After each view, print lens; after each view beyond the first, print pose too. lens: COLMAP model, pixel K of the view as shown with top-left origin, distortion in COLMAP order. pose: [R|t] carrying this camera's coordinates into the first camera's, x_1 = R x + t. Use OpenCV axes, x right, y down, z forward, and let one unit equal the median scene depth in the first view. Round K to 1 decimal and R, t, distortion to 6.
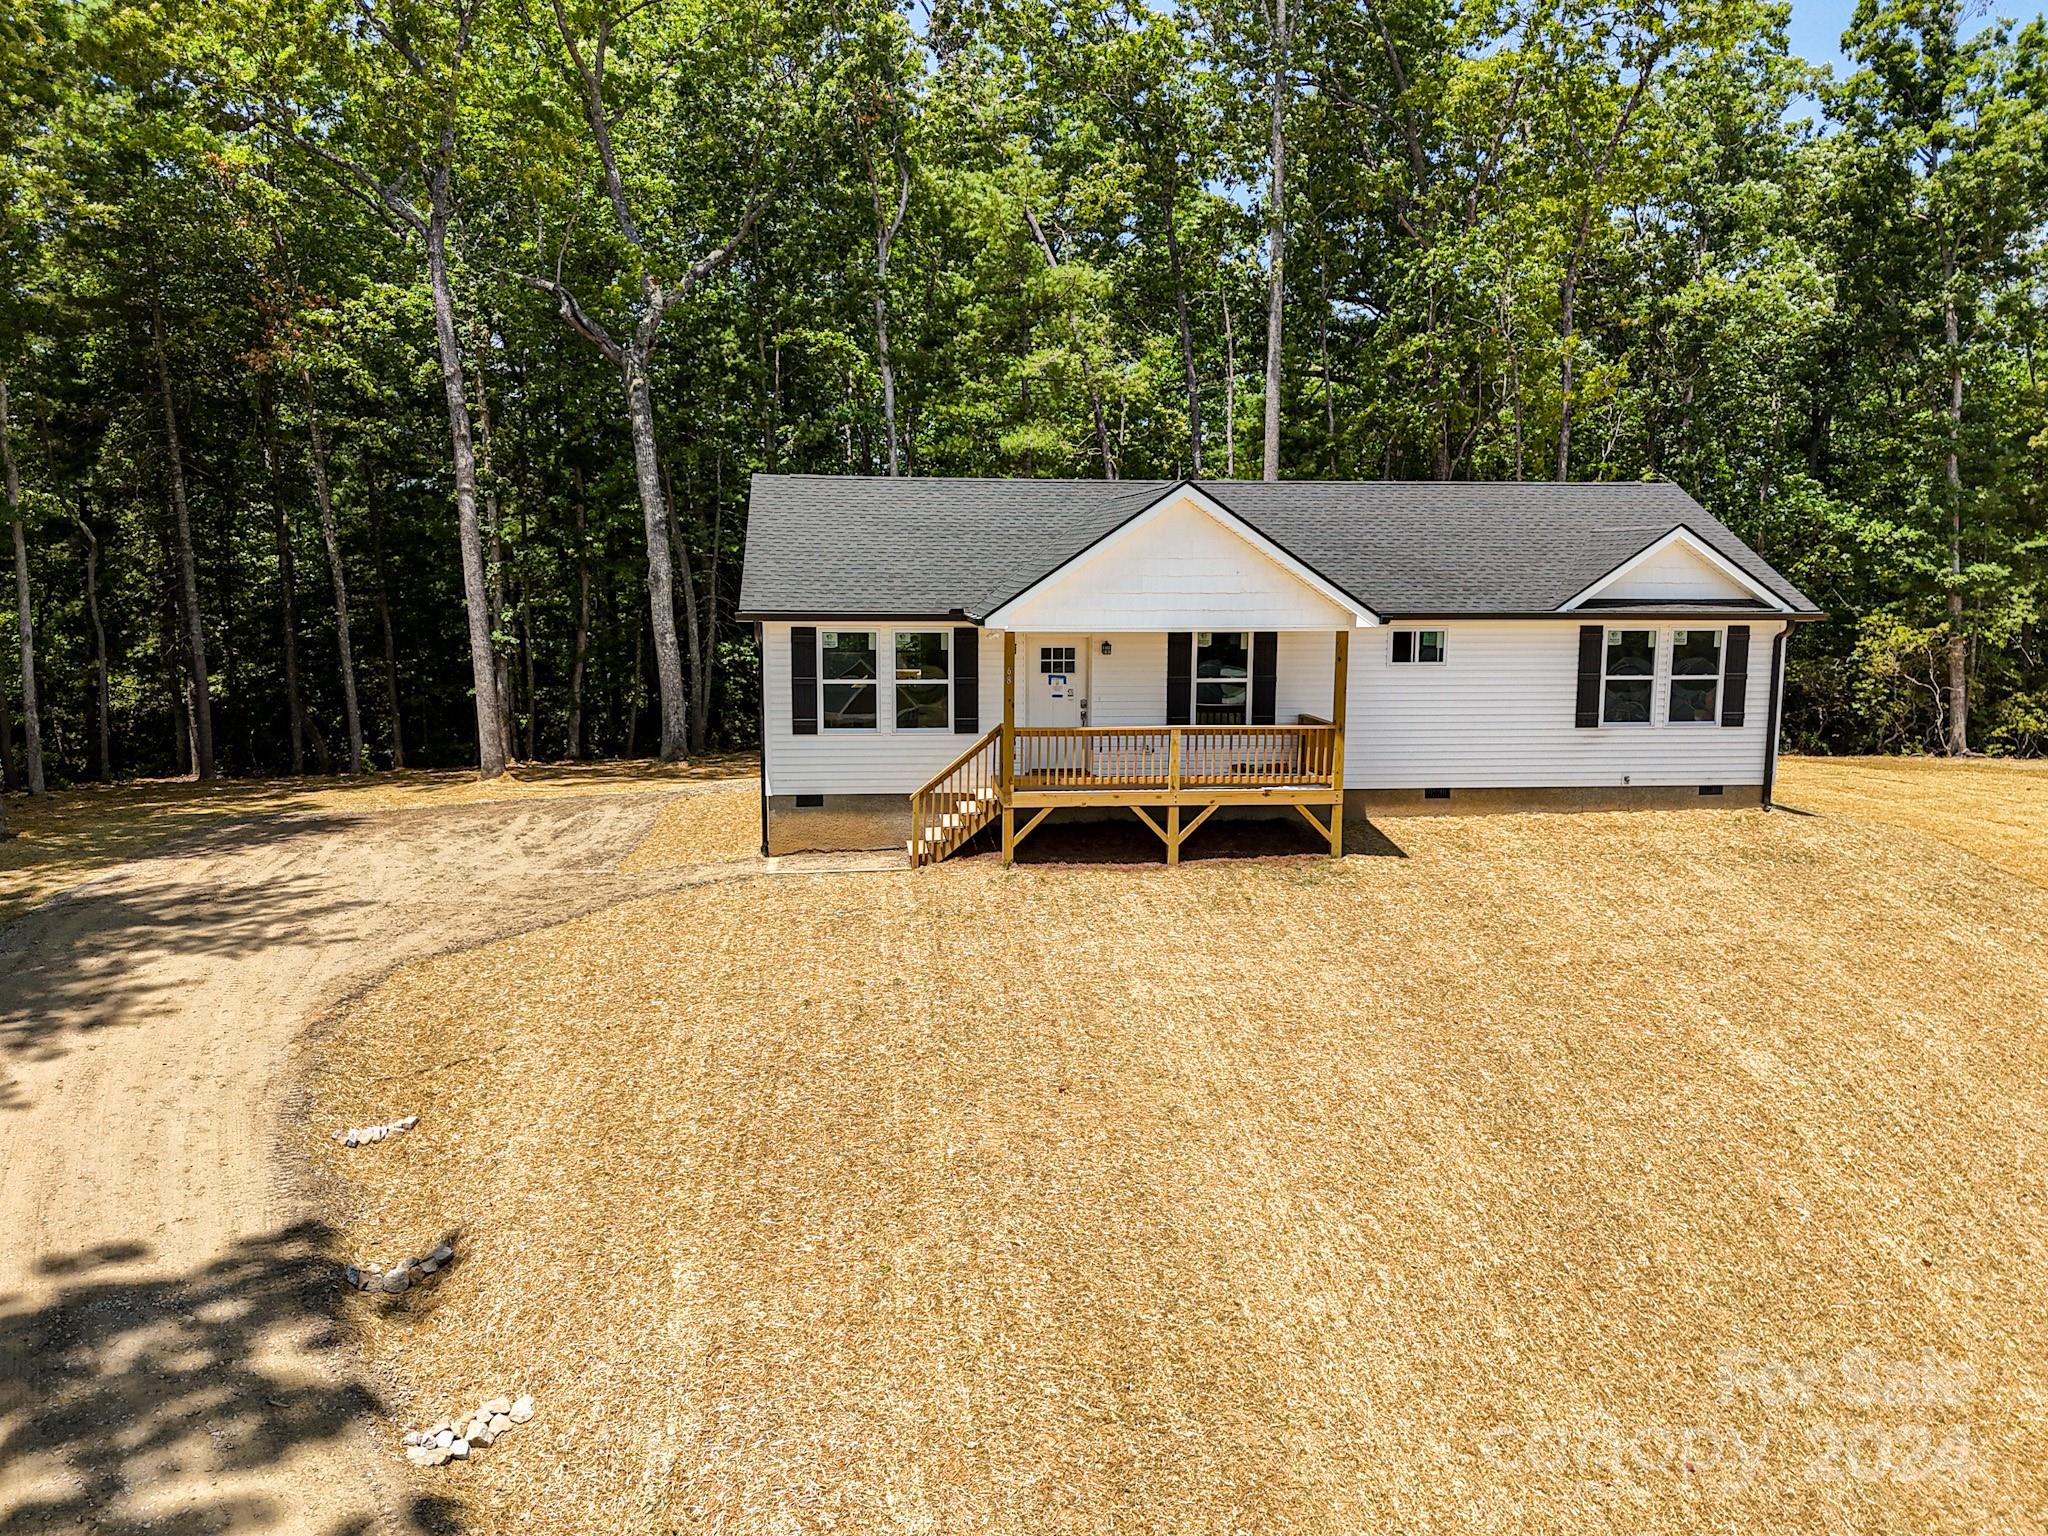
lens RADIAL K [[1504.6, 0, 1023.2], [0, 1504.6, 765.3], [0, 0, 1]] dist [0.080061, -0.080114]
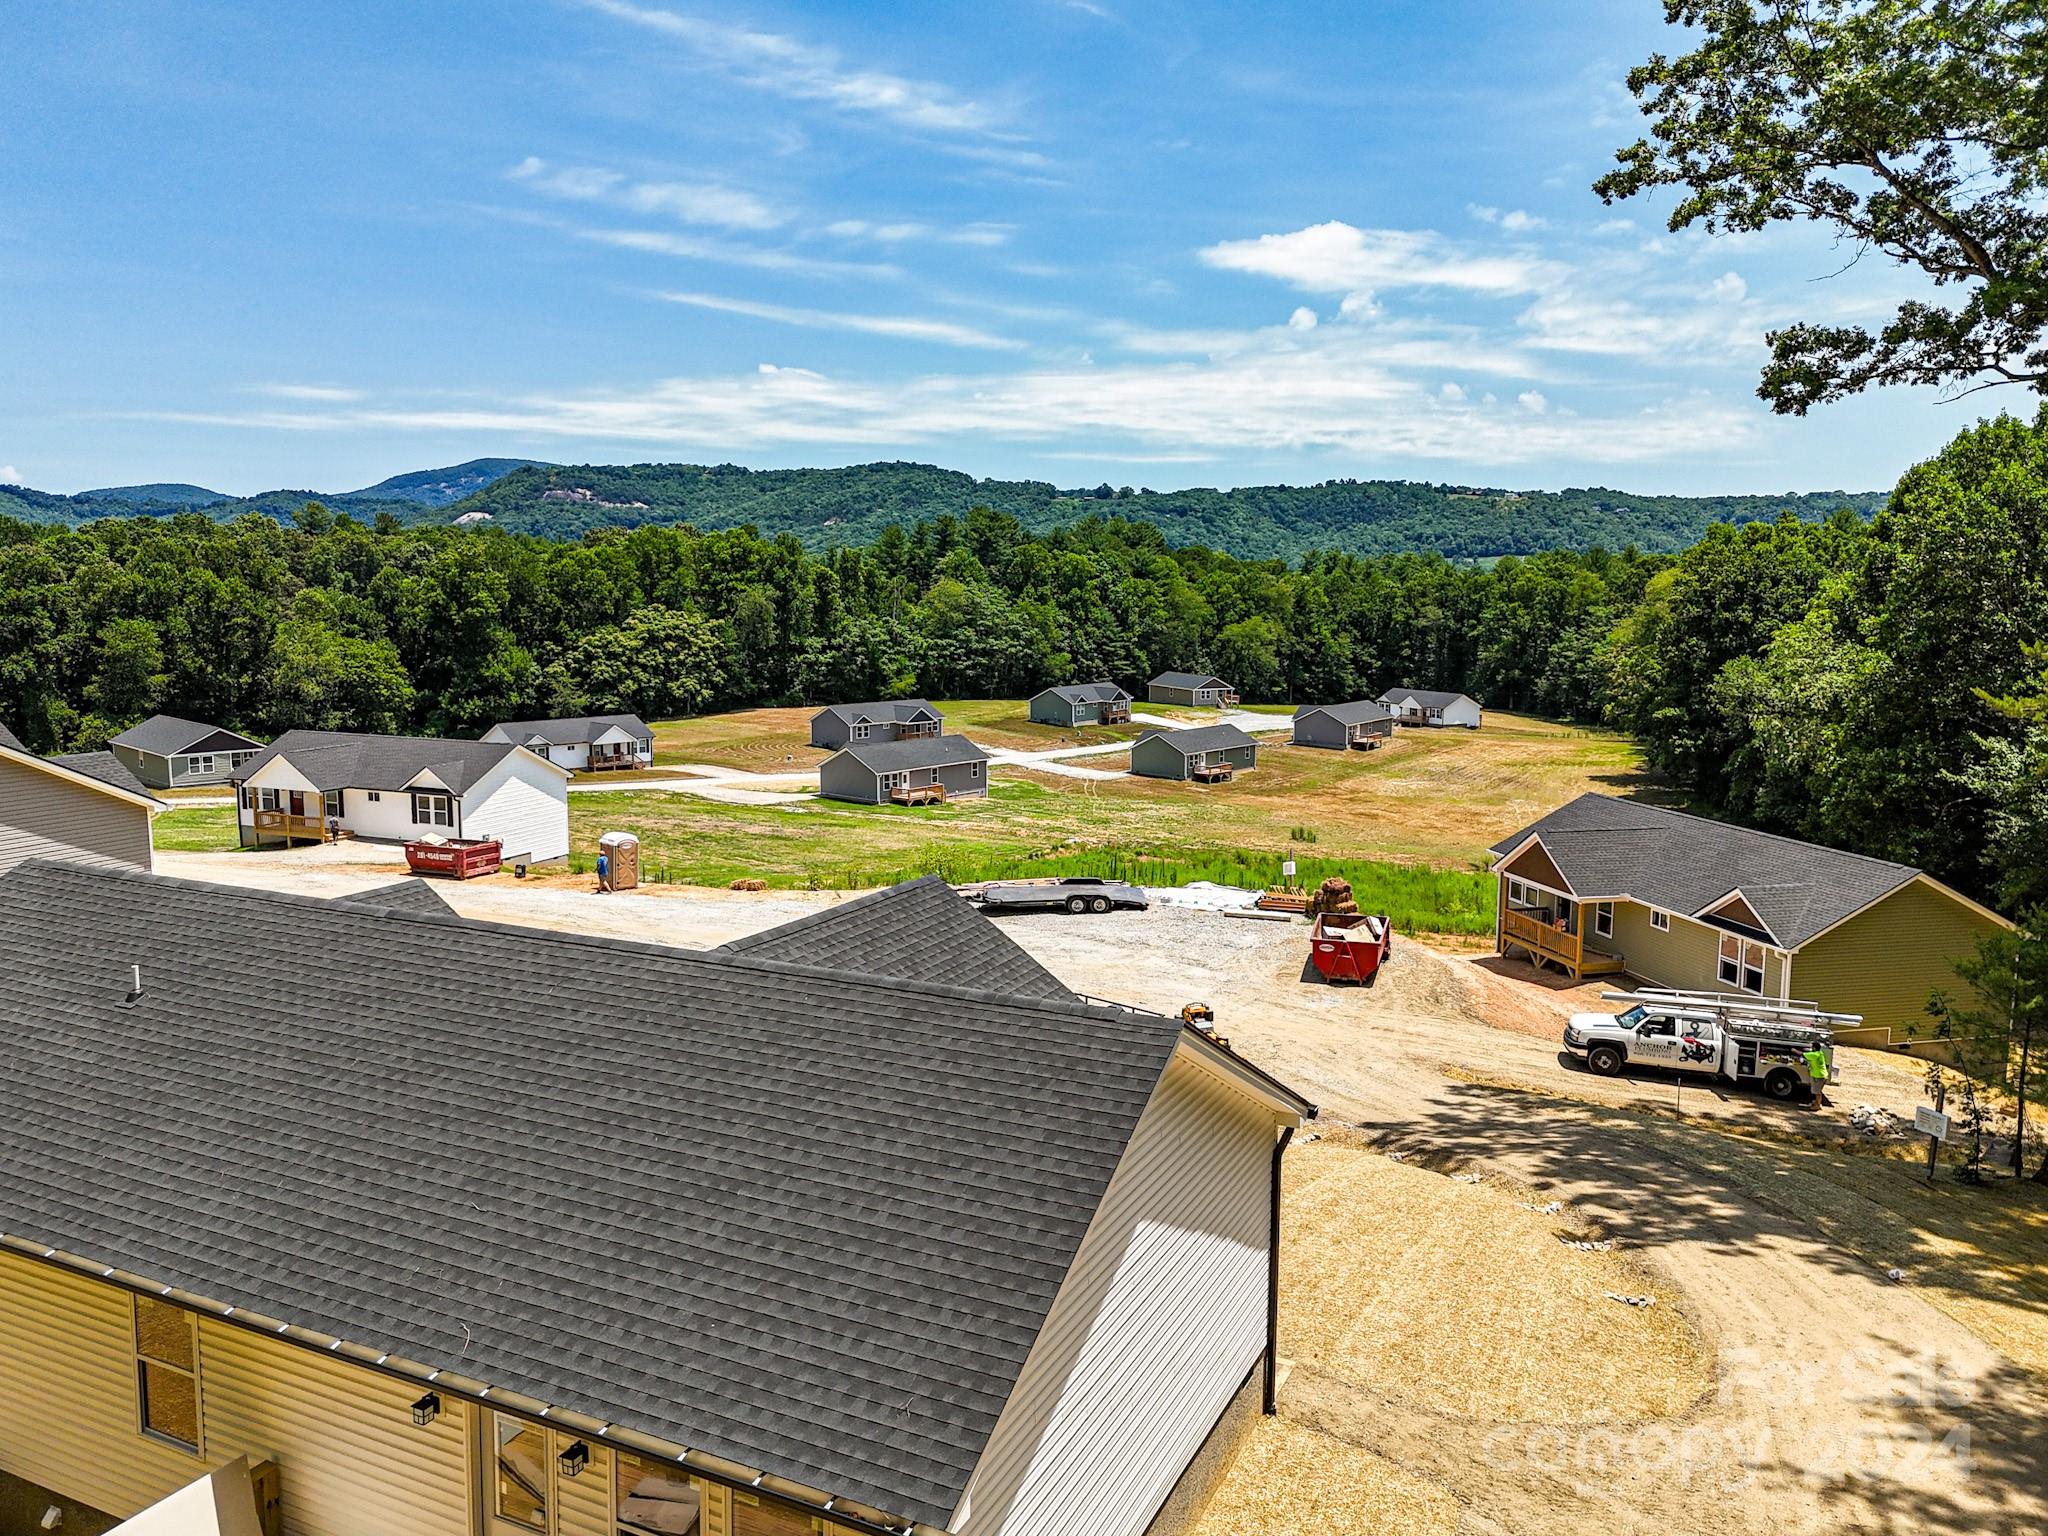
lens RADIAL K [[1504.6, 0, 1019.5], [0, 1504.6, 789.2], [0, 0, 1]] dist [0.080061, -0.080114]
pose [[-0.839347, -0.089436, 0.536189, -0.452753], [0.058114, 0.965957, 0.252092, -0.456352], [-0.540481, 0.242752, -0.805575, 1.613054]]
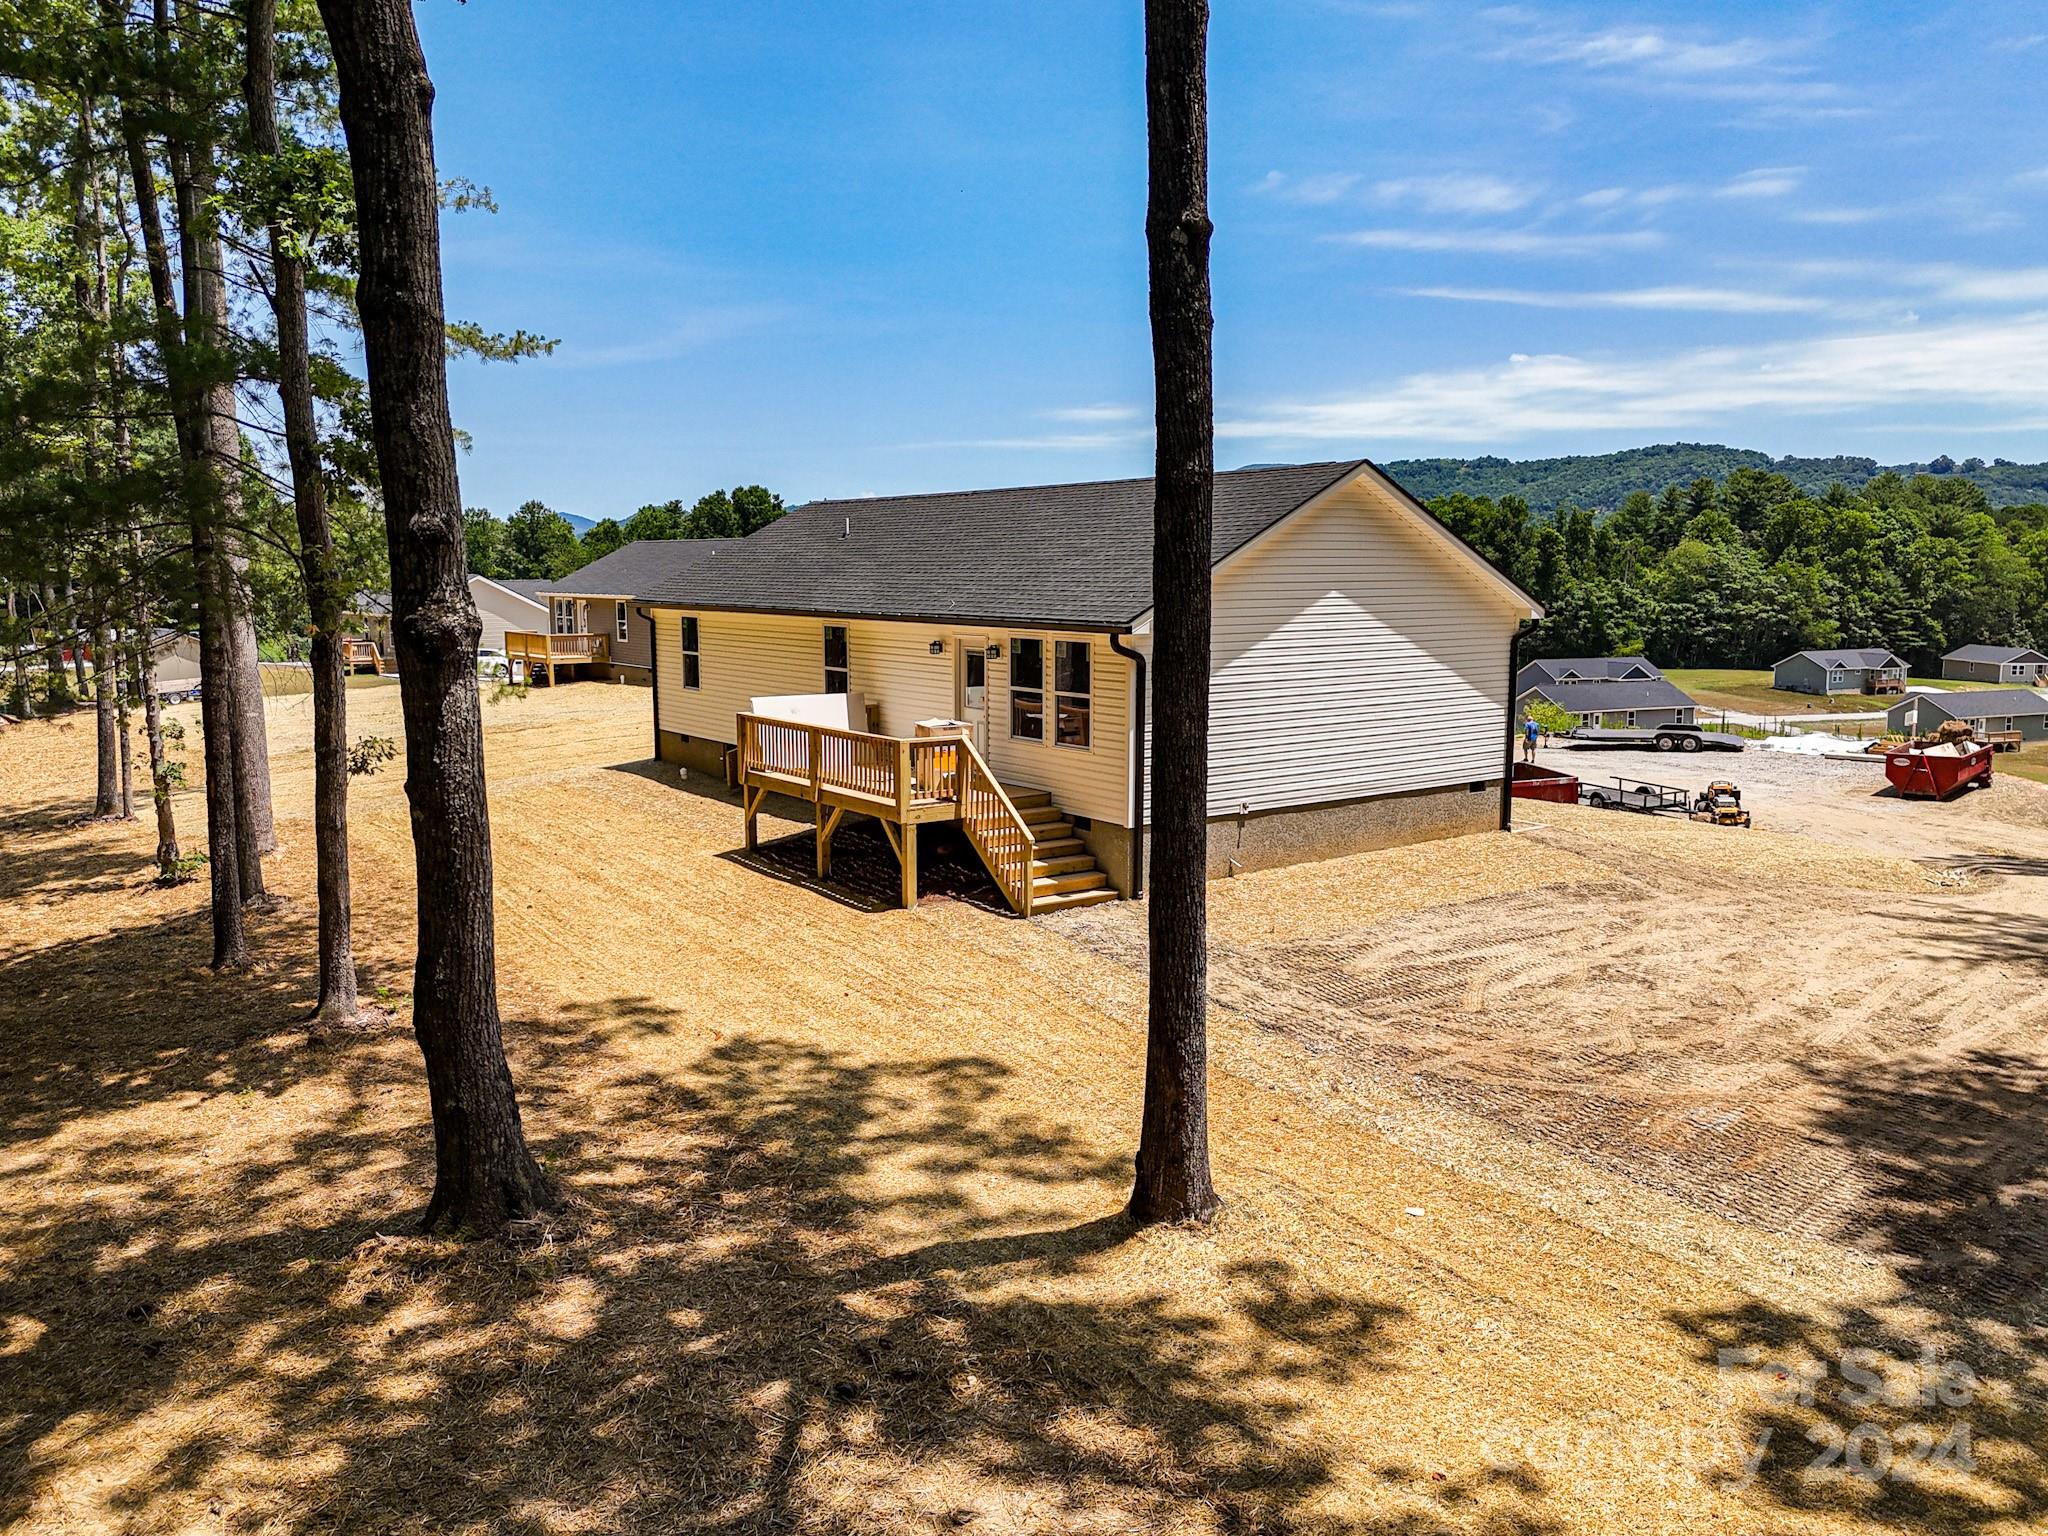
lens RADIAL K [[1504.6, 0, 1018.5], [0, 1504.6, 773.2], [0, 0, 1]] dist [0.080061, -0.080114]
pose [[-0.490698, -0.121592, 0.862804, -0.931672], [0.111648, 0.973278, 0.200658, -0.241027], [-0.864147, 0.194793, -0.464010, 1.791621]]
